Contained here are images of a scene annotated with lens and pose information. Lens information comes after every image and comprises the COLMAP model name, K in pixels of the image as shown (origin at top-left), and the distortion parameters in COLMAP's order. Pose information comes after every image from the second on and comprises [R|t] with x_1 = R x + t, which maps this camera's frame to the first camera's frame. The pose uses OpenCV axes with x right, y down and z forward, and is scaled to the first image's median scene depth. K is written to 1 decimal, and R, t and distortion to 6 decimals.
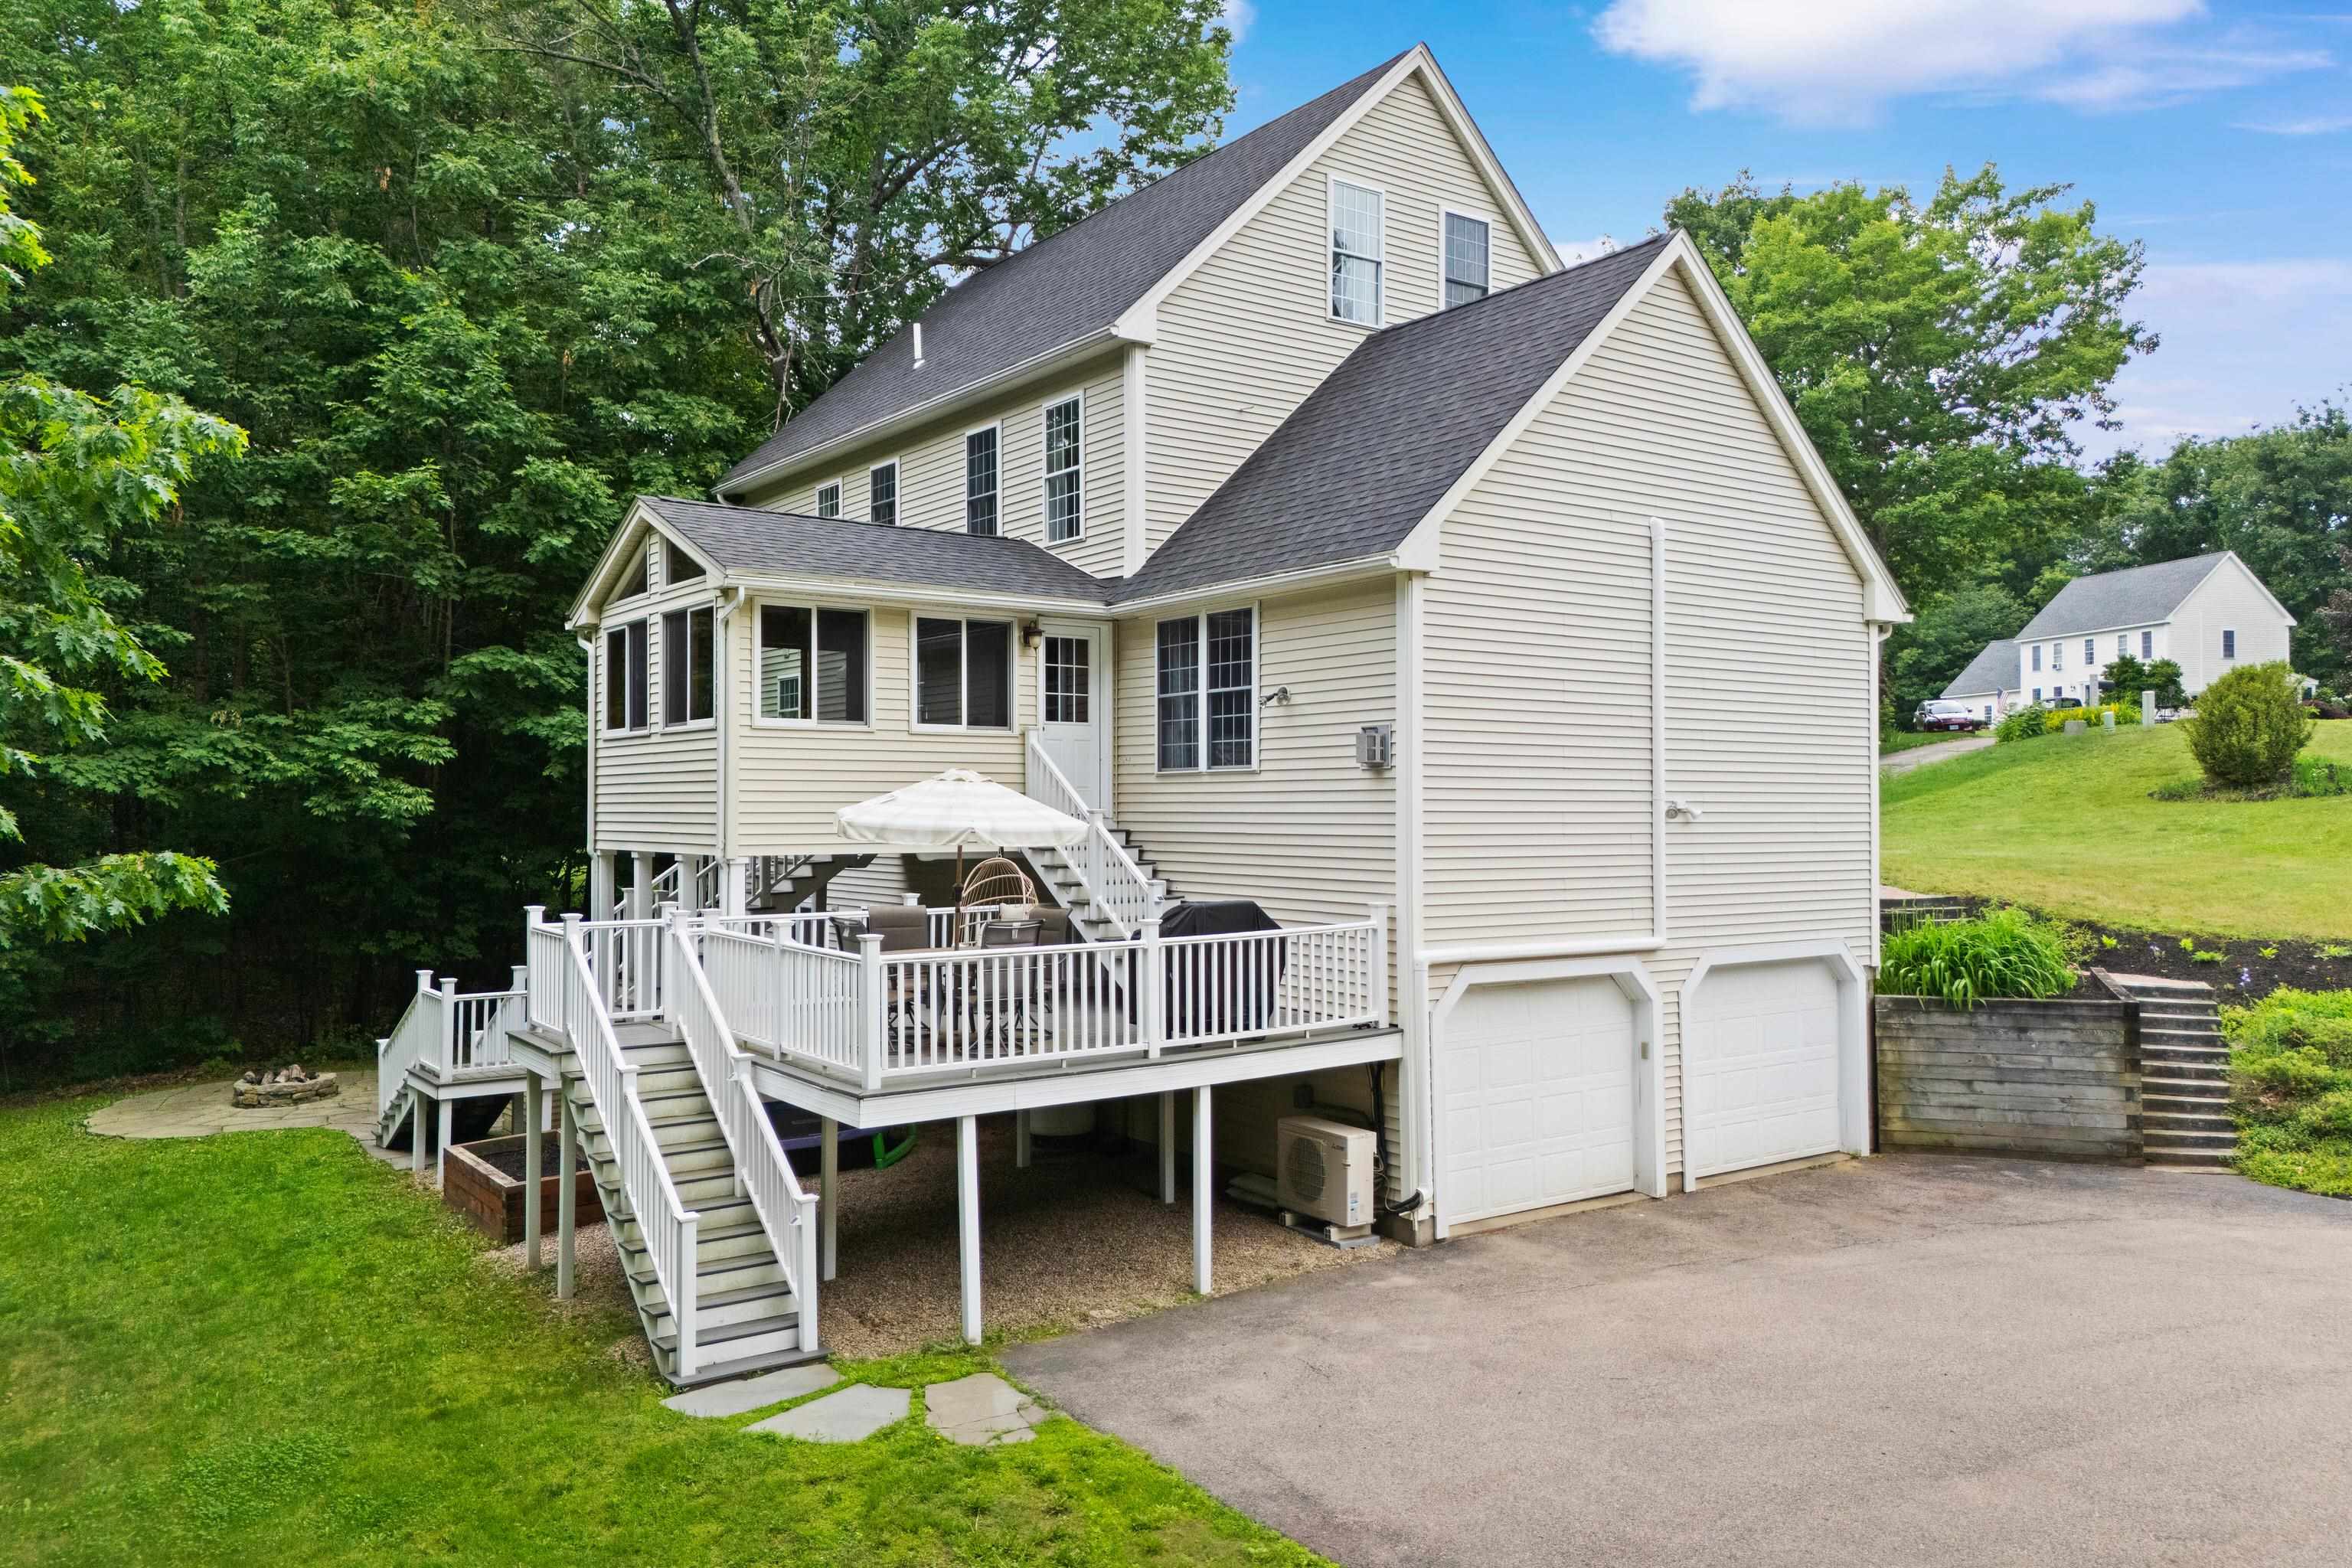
lens RADIAL K [[1724.7, 0, 1176.0], [0, 1724.7, 784.0], [0, 0, 1]] dist [0.063846, -0.092586]
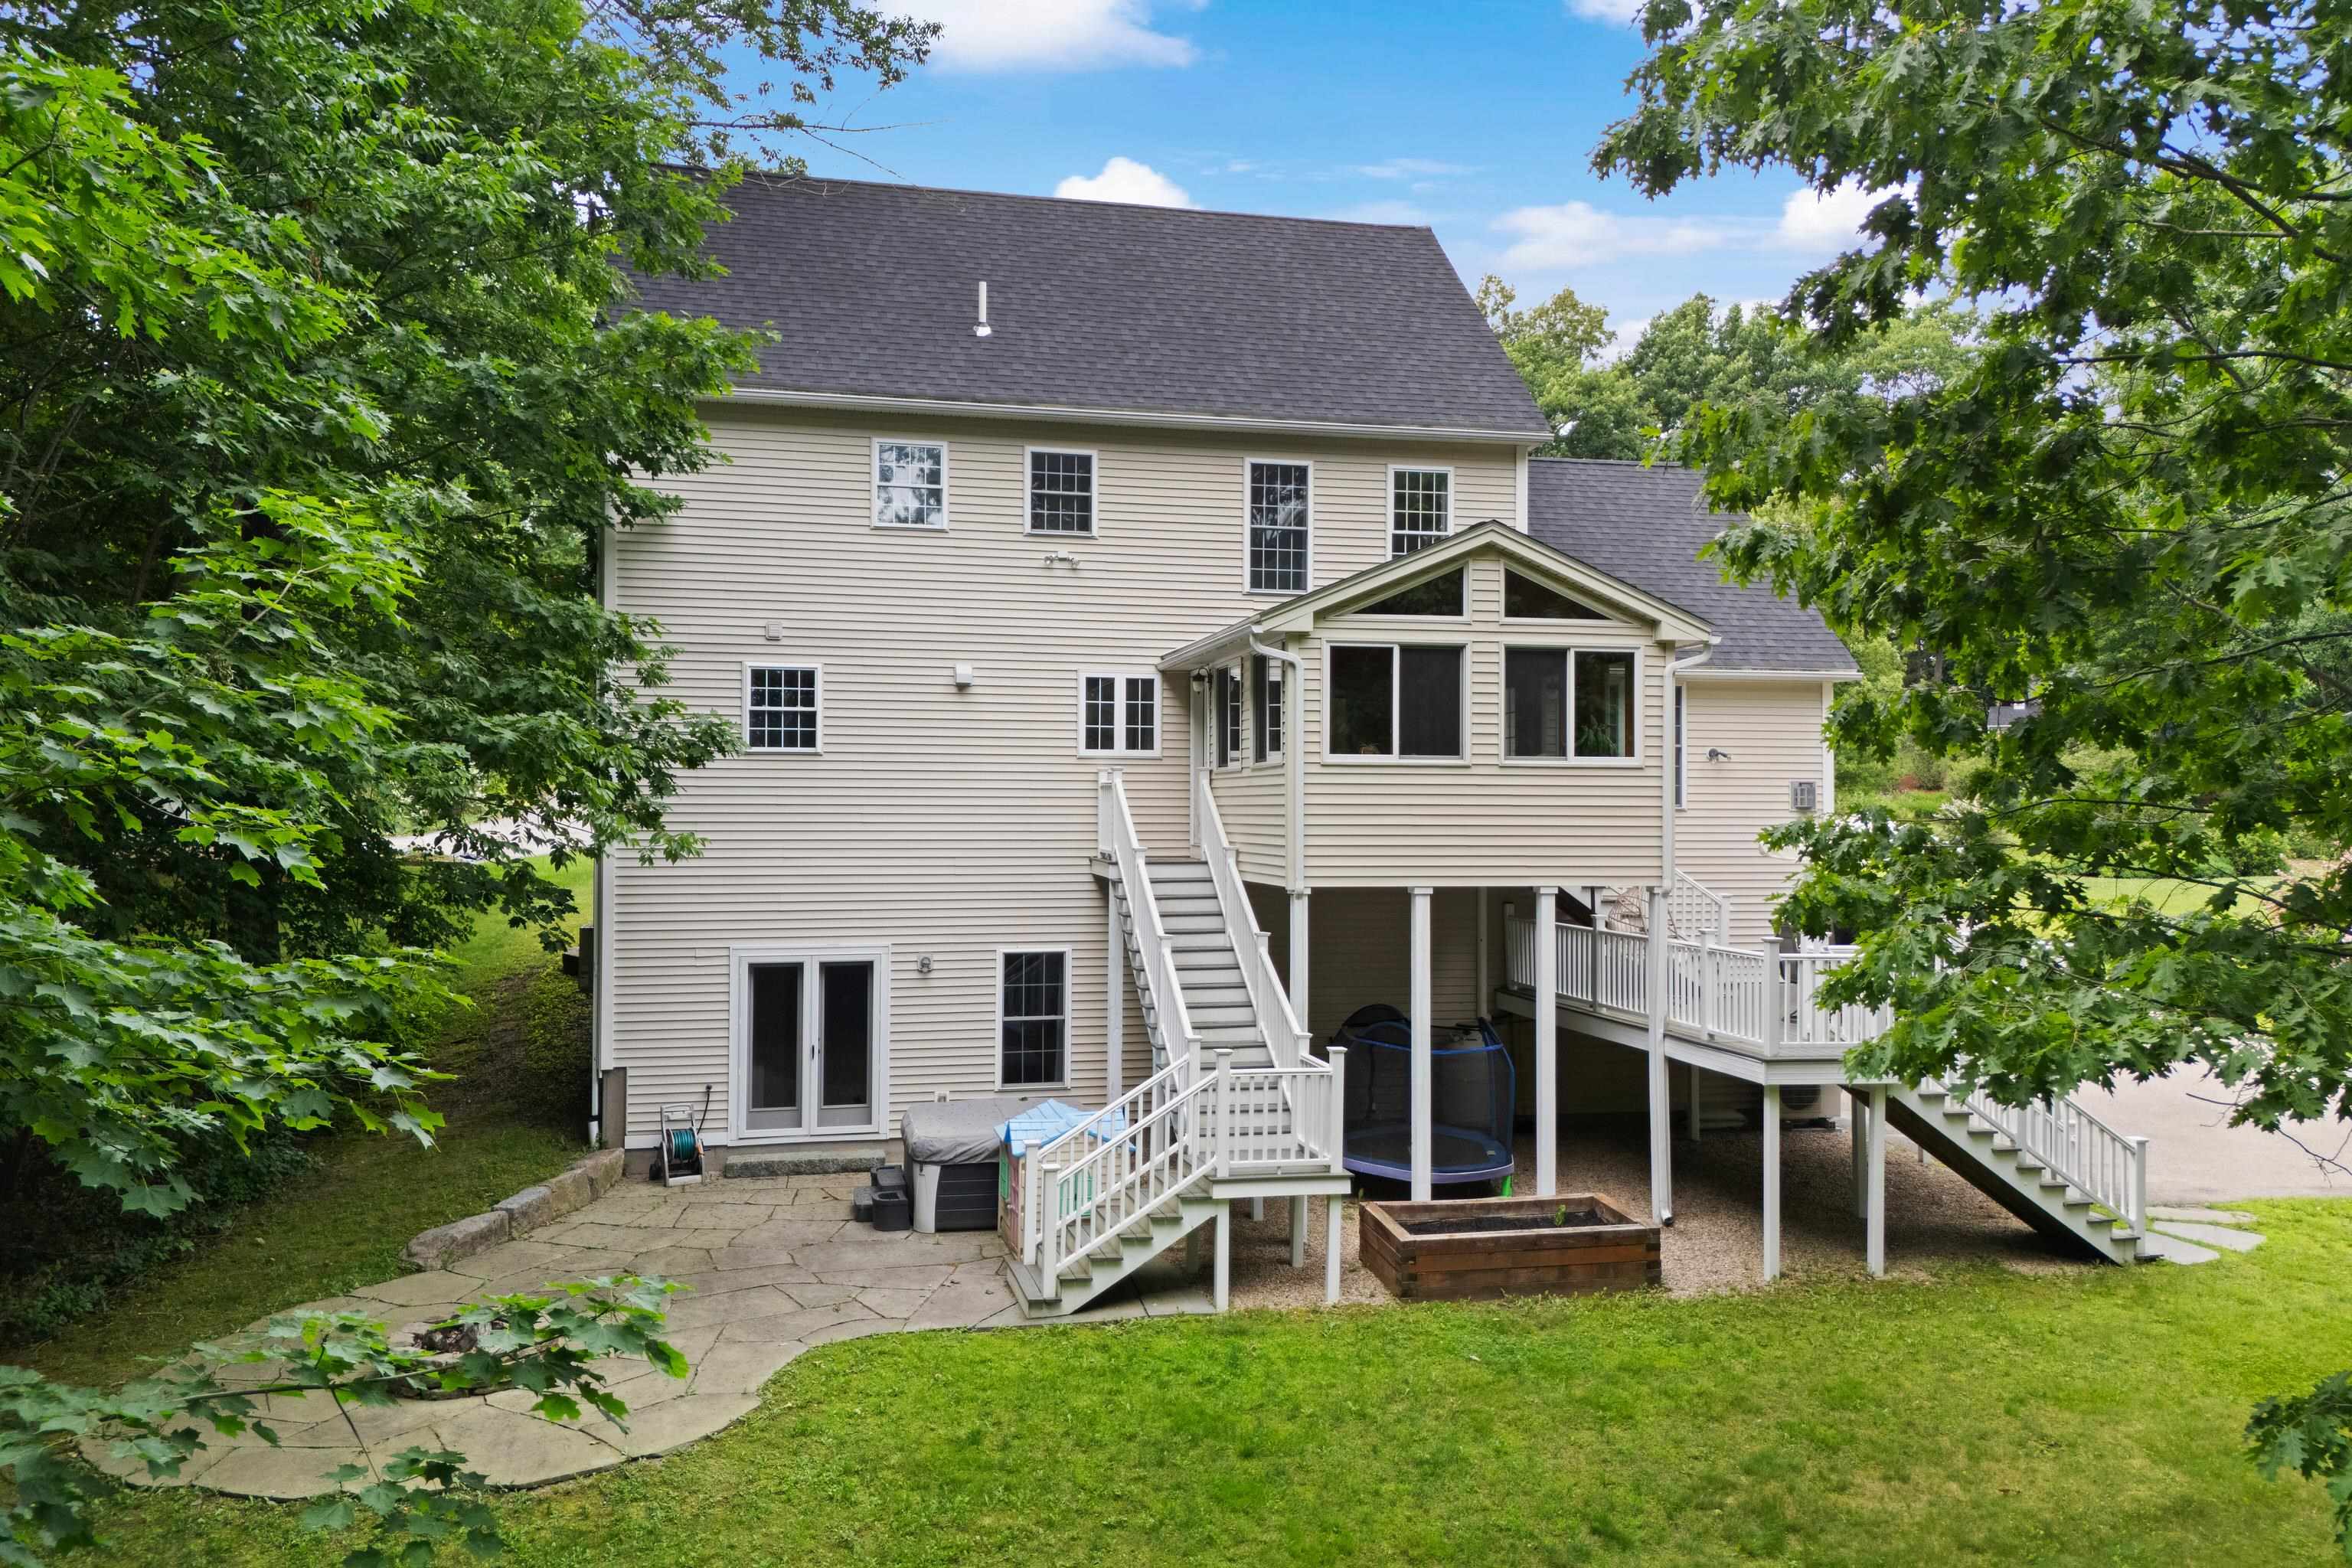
lens RADIAL K [[1724.7, 0, 1176.0], [0, 1724.7, 784.0], [0, 0, 1]] dist [0.063846, -0.092586]
pose [[0.388810, 0.013050, 0.921226, -1.253483], [-0.013754, 0.999870, -0.008359, -0.008067], [-0.921215, -0.009421, 0.388939, 0.774096]]
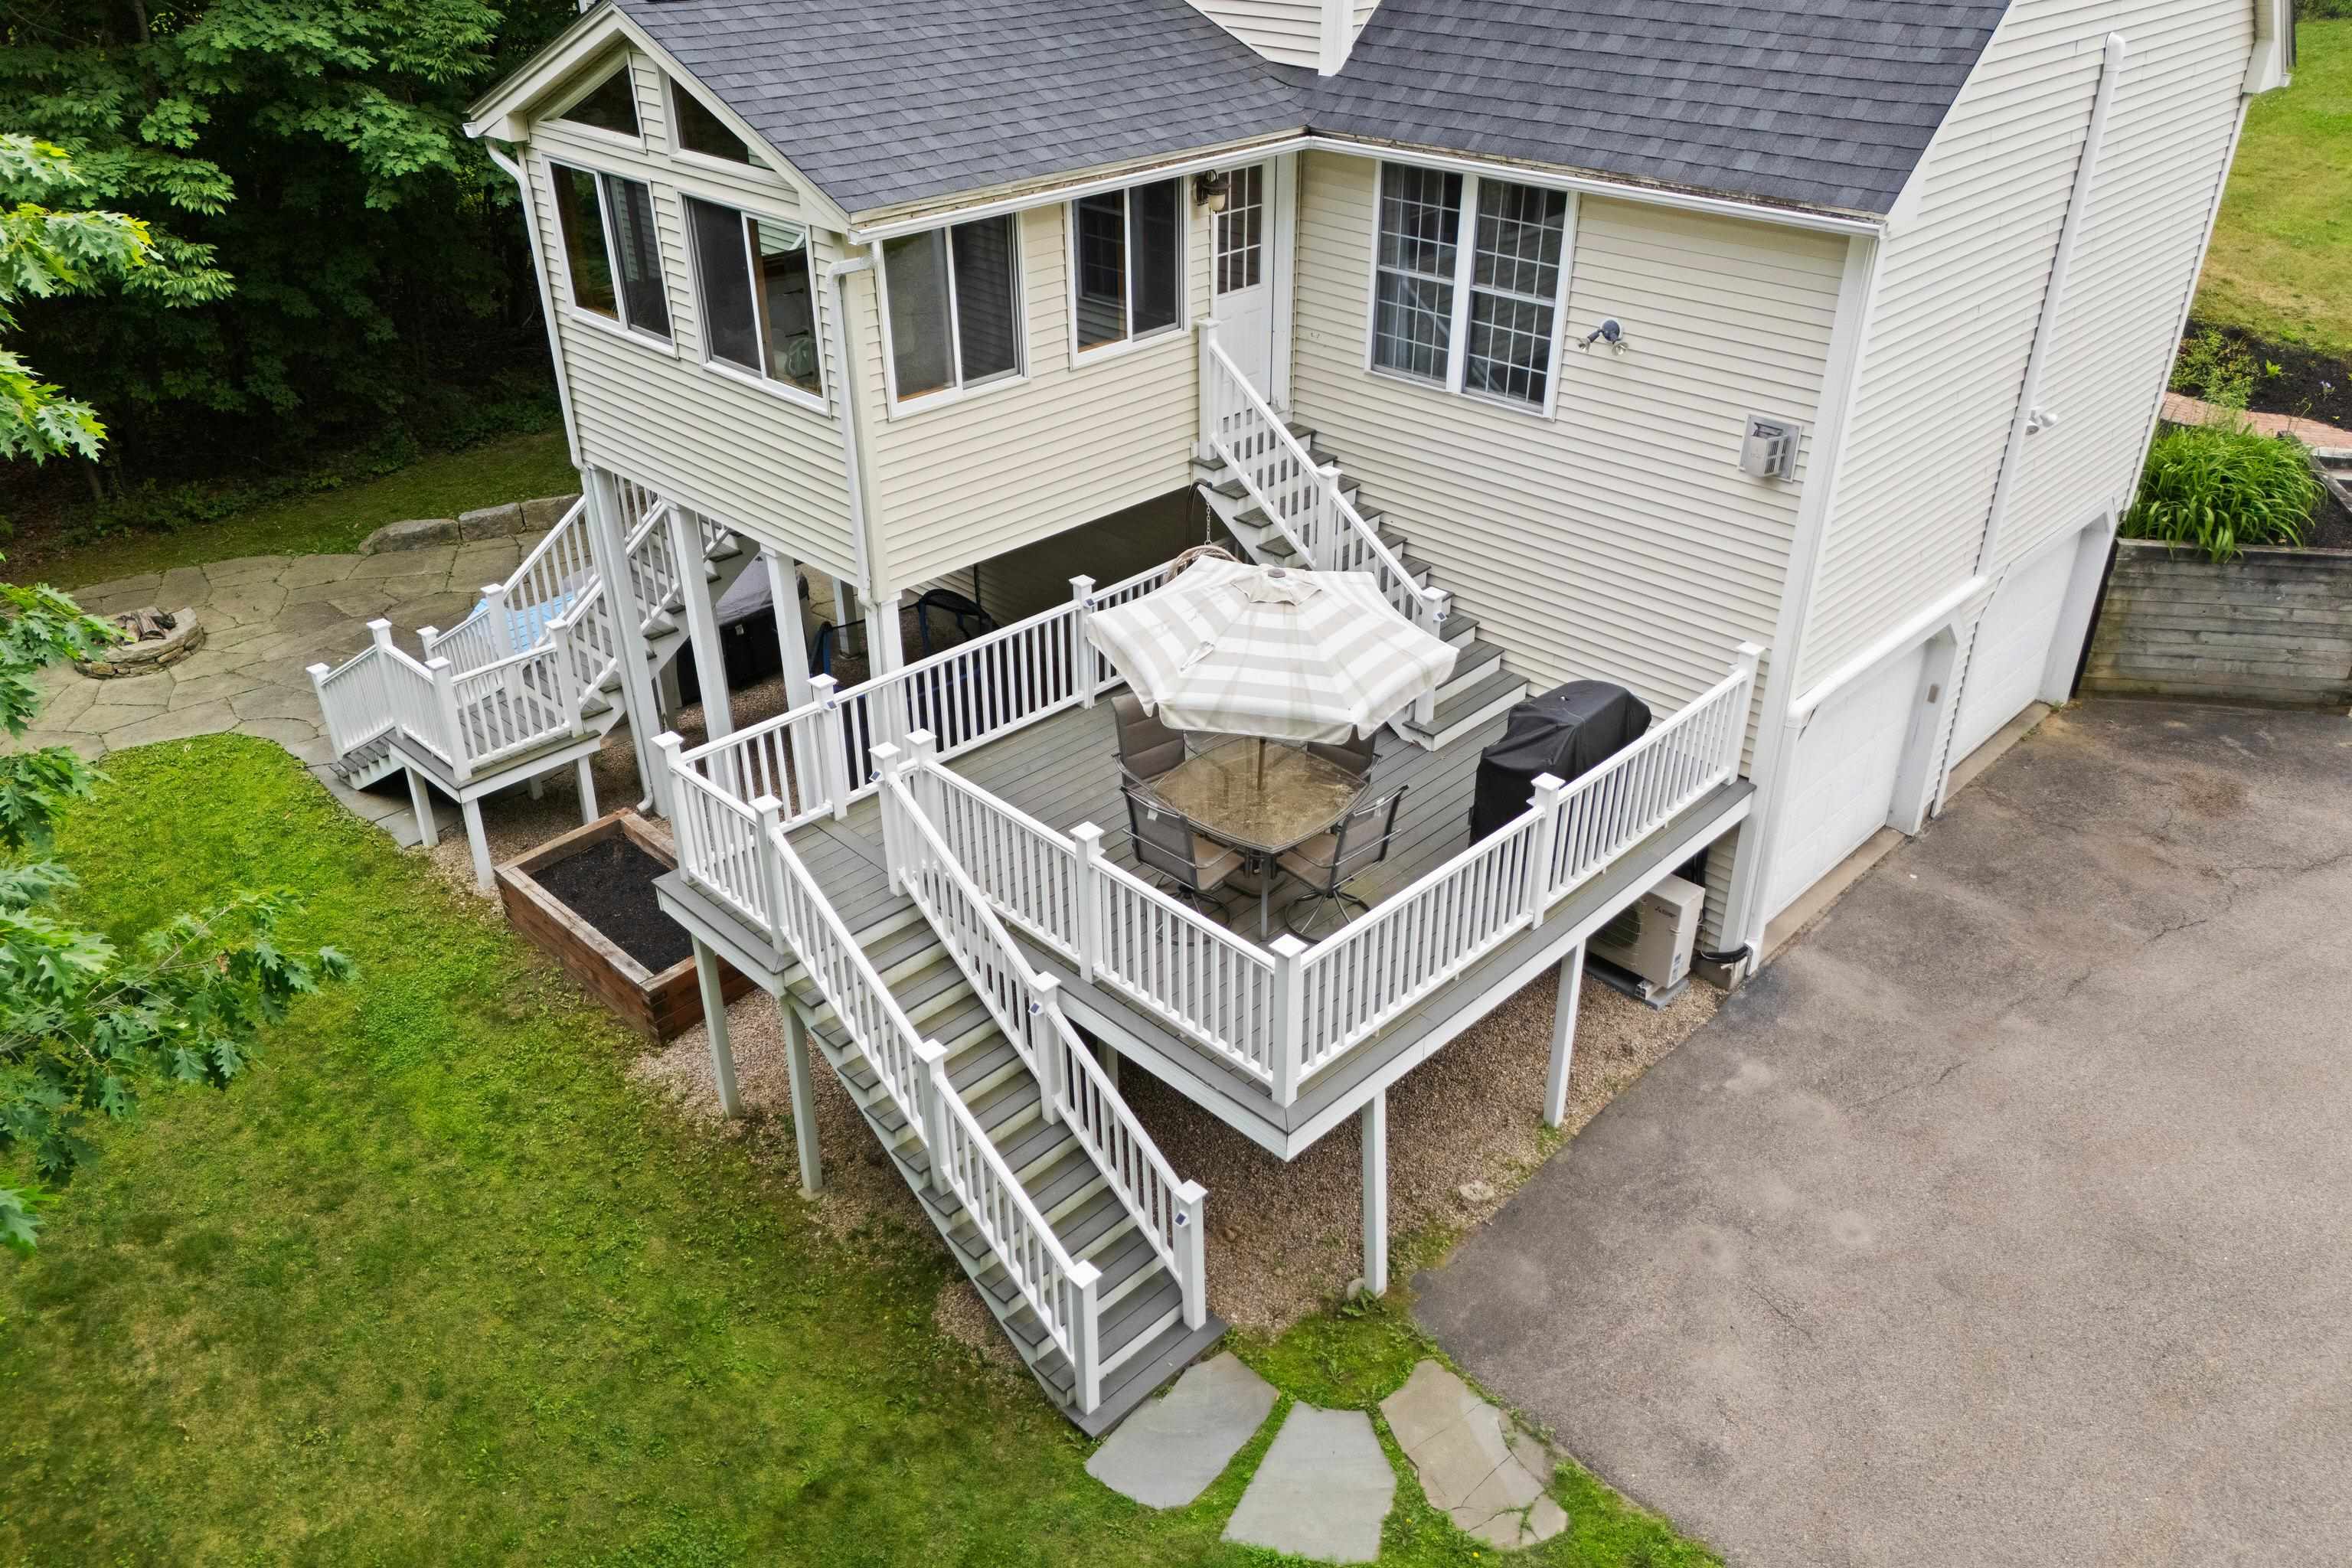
lens RADIAL K [[1696.2, 0, 1176.0], [0, 1696.2, 784.0], [0, 0, 1]] dist [0.078689, -0.087257]
pose [[0.984621, -0.094069, 0.147213, -0.222222], [0.003831, 0.854076, 0.520134, -0.241657], [-0.174659, -0.511571, 0.841302, 0.290474]]
